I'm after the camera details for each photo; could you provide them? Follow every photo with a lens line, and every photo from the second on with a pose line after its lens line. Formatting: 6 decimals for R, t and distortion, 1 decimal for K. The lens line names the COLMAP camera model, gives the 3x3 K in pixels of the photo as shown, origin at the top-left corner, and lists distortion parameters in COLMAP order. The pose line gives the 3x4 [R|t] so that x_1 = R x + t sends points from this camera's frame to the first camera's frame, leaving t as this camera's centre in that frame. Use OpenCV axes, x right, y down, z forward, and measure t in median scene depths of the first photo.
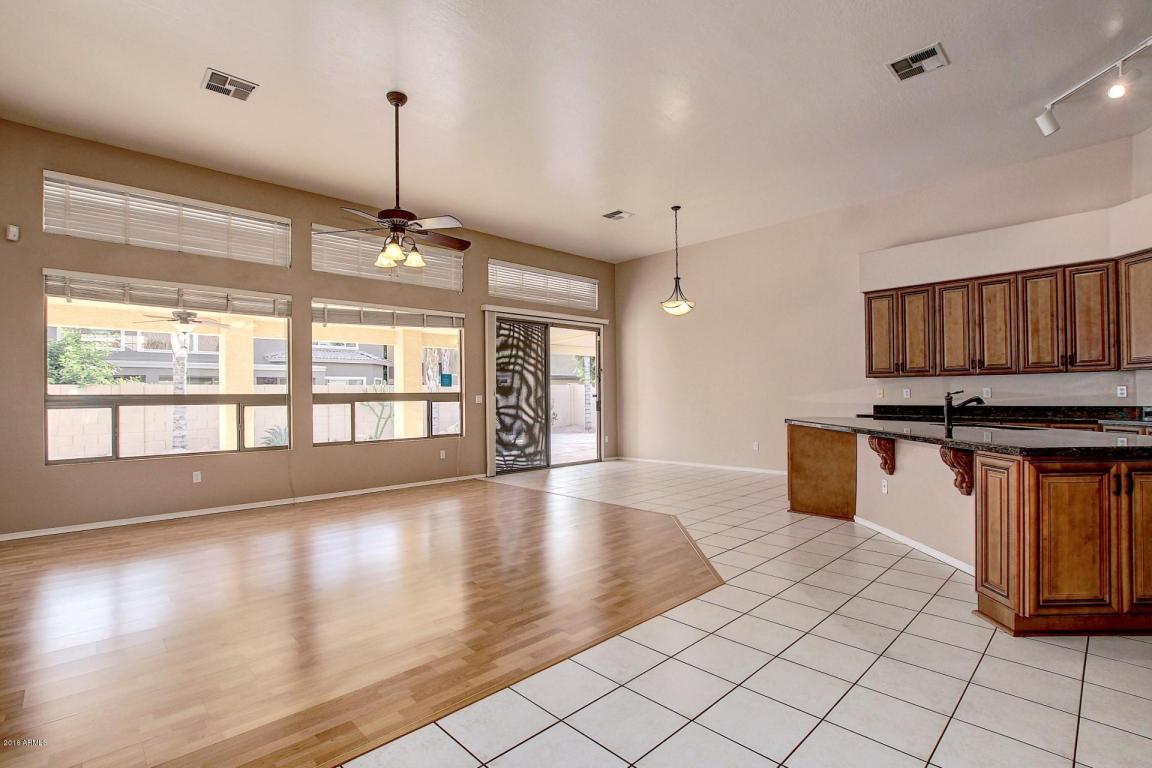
lens RADIAL K [[532.9, 0, 578.7], [0, 532.9, 392.8], [0, 0, 1]] dist [-0.030044, 0.003428]
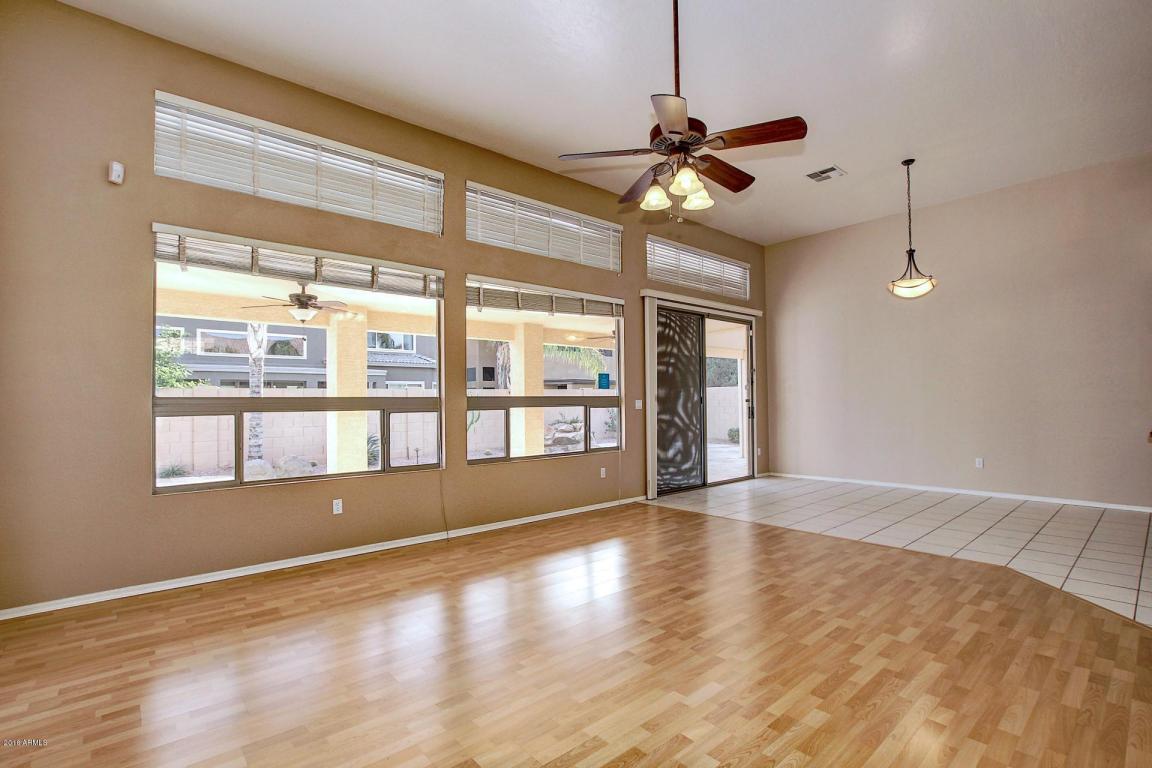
lens RADIAL K [[532.9, 0, 578.1], [0, 532.9, 392.5], [0, 0, 1]] dist [-0.030044, 0.003428]
pose [[0.998710, 0.000039, -0.050771, -0.297812], [-0.000665, 0.999924, -0.012315, 0.004713], [0.050767, 0.012333, 0.998634, 0.221997]]
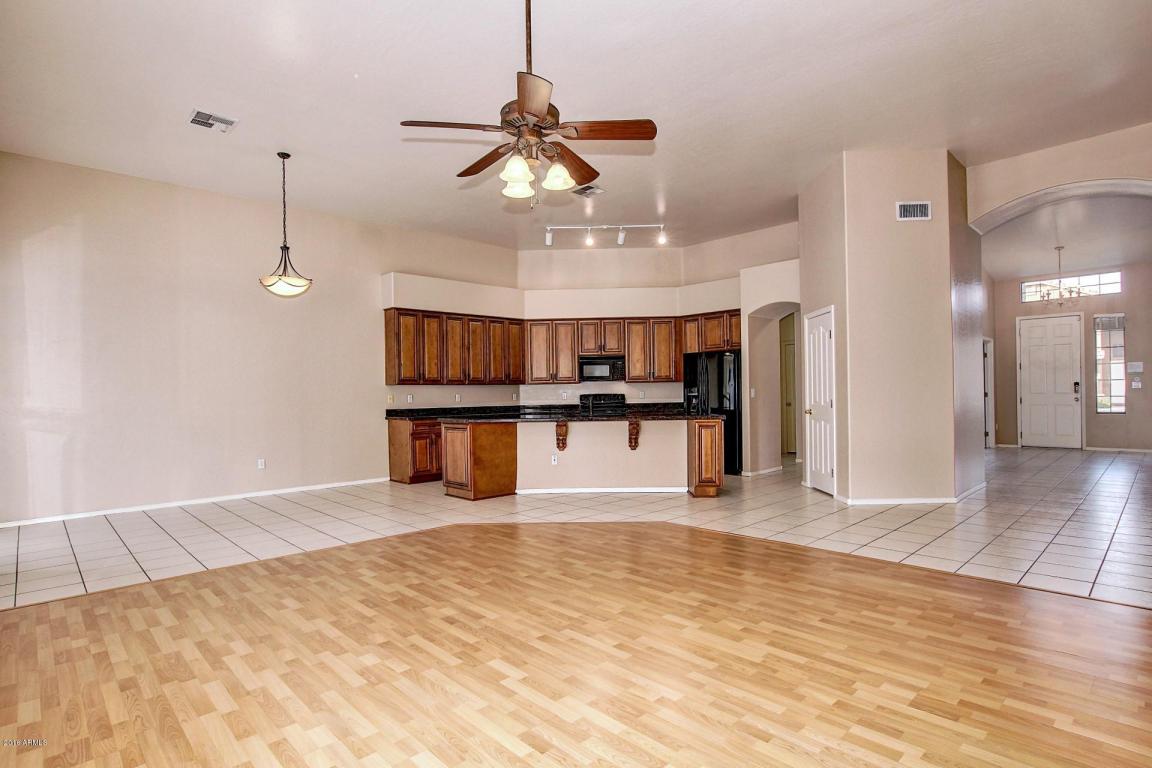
lens RADIAL K [[588.3, 0, 571.1], [0, 588.3, 392.4], [0, 0, 1]] dist [-0.015506, 0.000808]
pose [[0.012998, 0.015738, 0.999792, -0.718828], [0.011900, 0.999803, -0.015893, 0.012506], [-0.999845, 0.012104, 0.012808, 0.646869]]
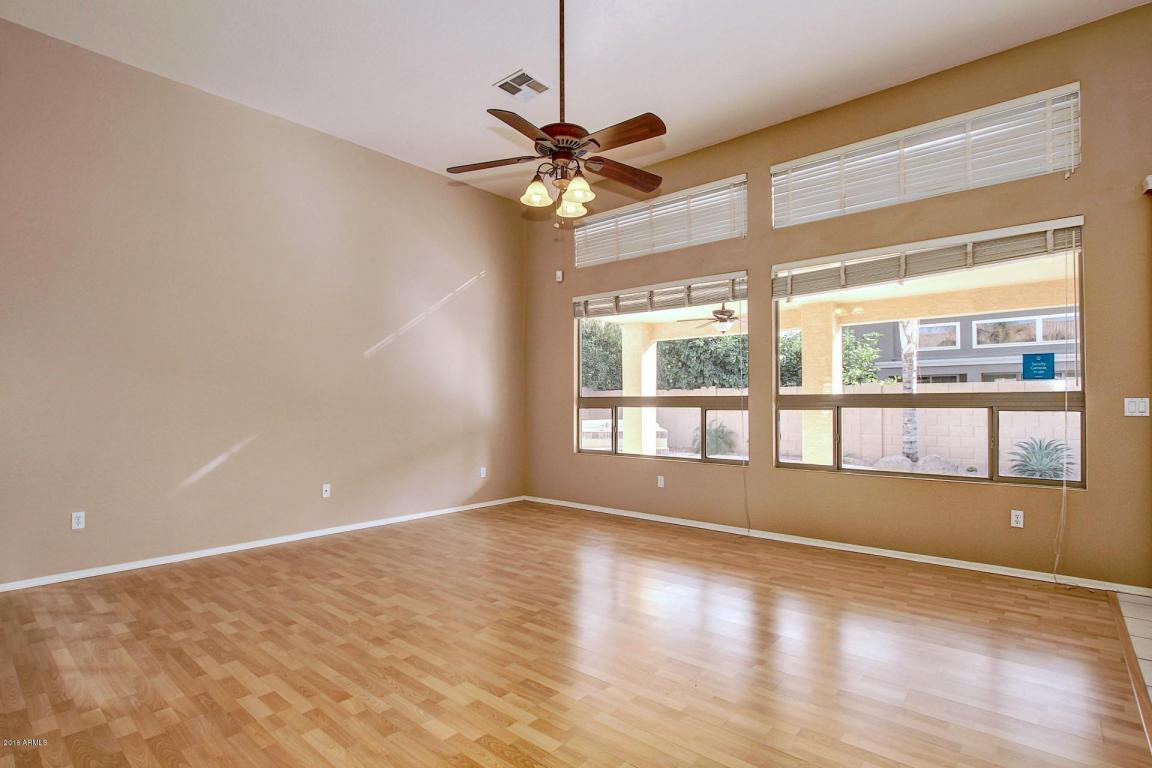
lens RADIAL K [[565.8, 0, 575.0], [0, 565.8, 395.4], [0, 0, 1]] dist [-0.022084, 0.001210]
pose [[0.088363, -0.000524, -0.996088, 0.260112], [0.006973, 0.999976, 0.000092, -0.000319], [0.996064, -0.006953, 0.088364, 0.650023]]
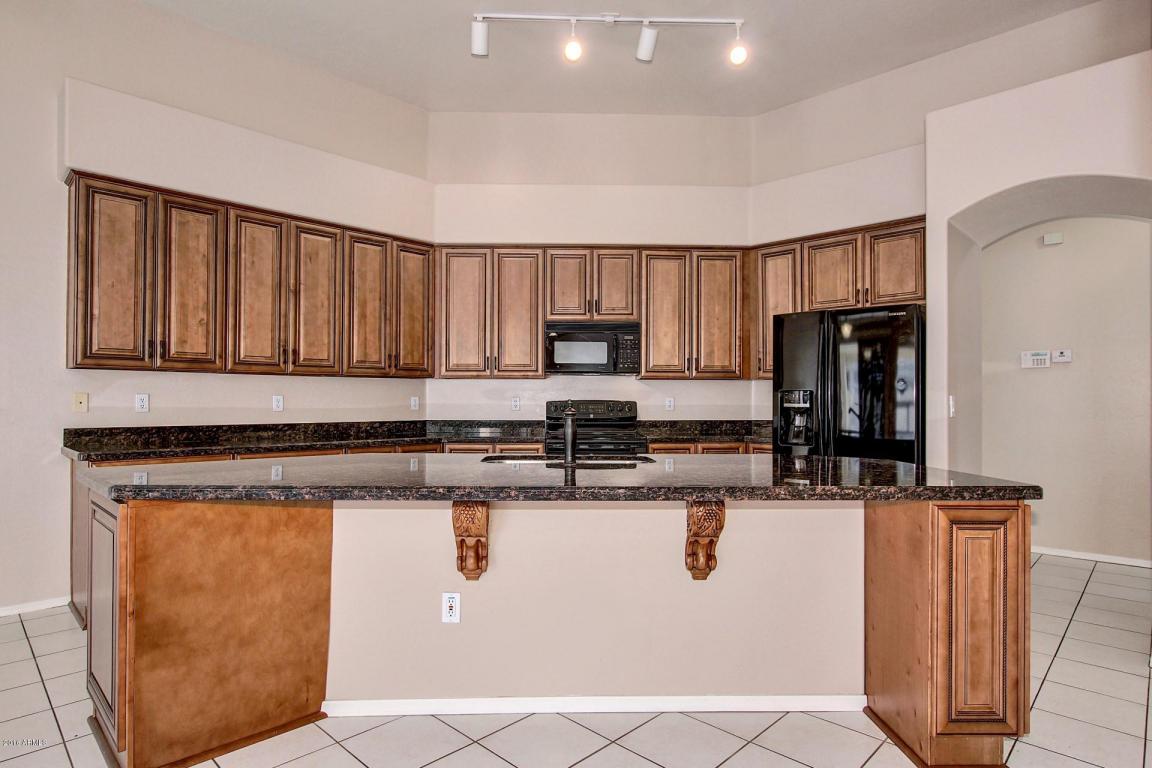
lens RADIAL K [[623.8, 0, 577.7], [0, 623.8, 390.2], [0, 0, 1]] dist [-0.007266, -0.001508]
pose [[-0.036109, 0.027419, 0.998972, 0.021023], [-0.006967, 0.999592, -0.027688, 0.002102], [-0.999324, -0.007960, -0.035903, 0.632229]]
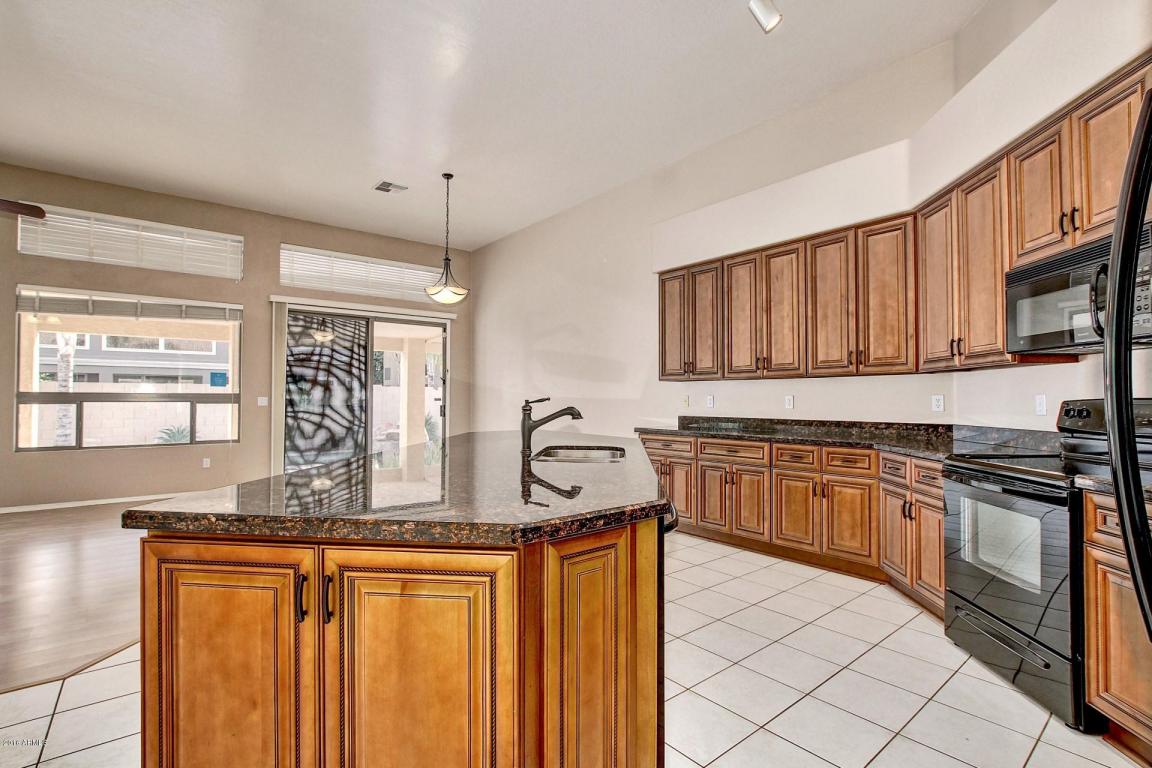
lens RADIAL K [[532.9, 0, 578.7], [0, 532.9, 393.8], [0, 0, 1]] dist [-0.030044, 0.003428]
pose [[0.996605, 0.013483, -0.081220, 0.512048], [-0.013979, 0.999887, -0.005535, -0.003630], [0.081137, 0.006651, 0.996681, 0.207678]]
